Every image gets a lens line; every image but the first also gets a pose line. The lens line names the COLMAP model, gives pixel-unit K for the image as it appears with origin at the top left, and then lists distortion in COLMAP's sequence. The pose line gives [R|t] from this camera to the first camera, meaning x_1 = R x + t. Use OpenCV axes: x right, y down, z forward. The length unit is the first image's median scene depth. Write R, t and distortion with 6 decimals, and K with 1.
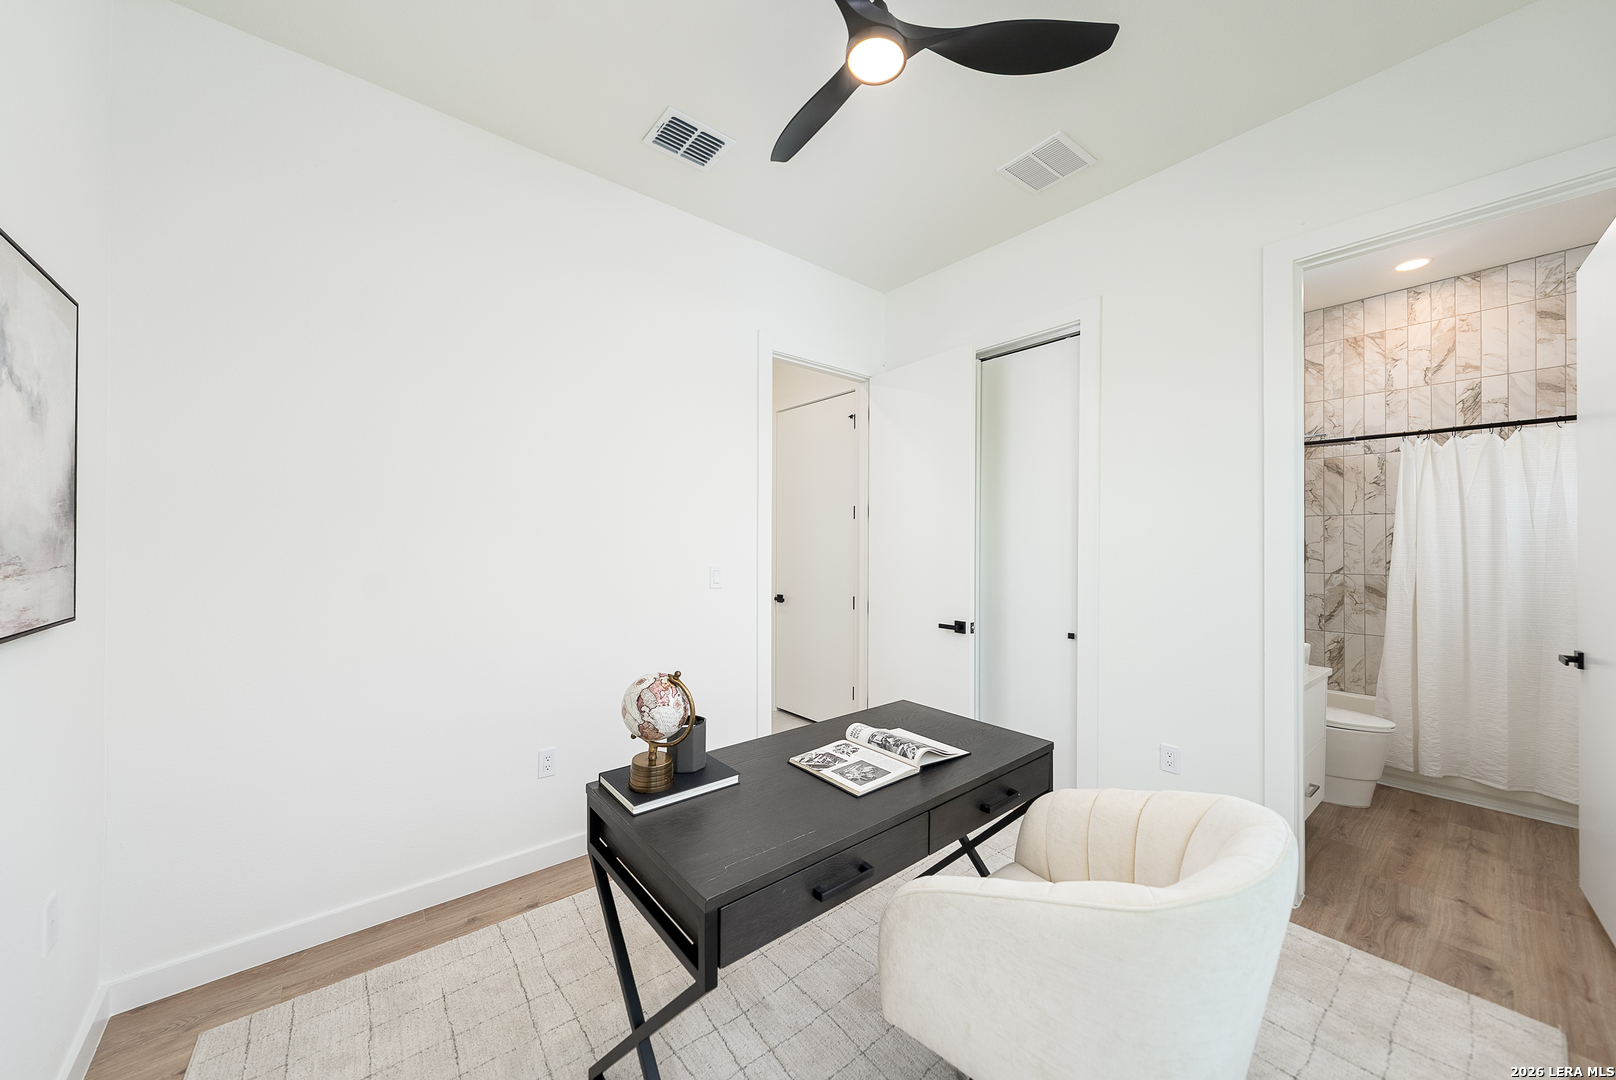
lens RADIAL K [[578.7, 0, 803.6], [0, 578.7, 535.7], [0, 0, 1]] dist [-0.005977, 0.000696]
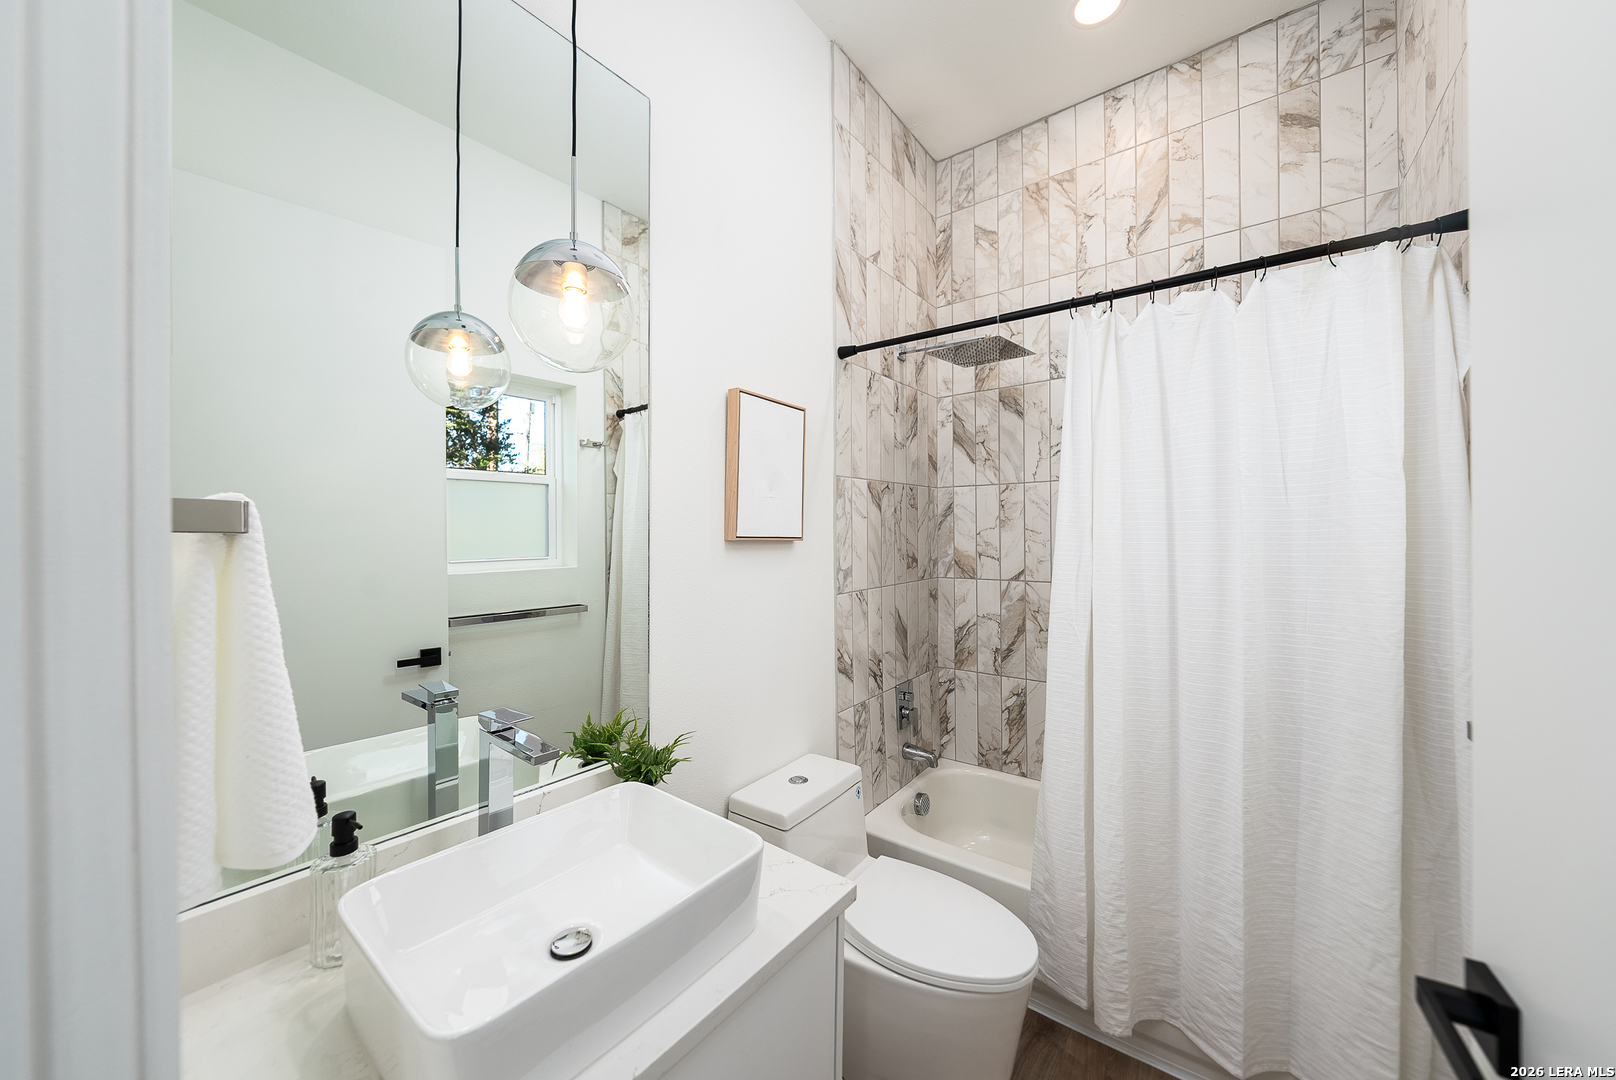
lens RADIAL K [[578.7, 0, 821.9], [0, 578.7, 535.5], [0, 0, 1]] dist [-0.005977, 0.000696]
pose [[0.965399, -0.021260, 0.259911, 0.612916], [0.016800, 0.999671, 0.019367, 0.004311], [-0.260237, -0.014331, 0.965438, 0.503667]]
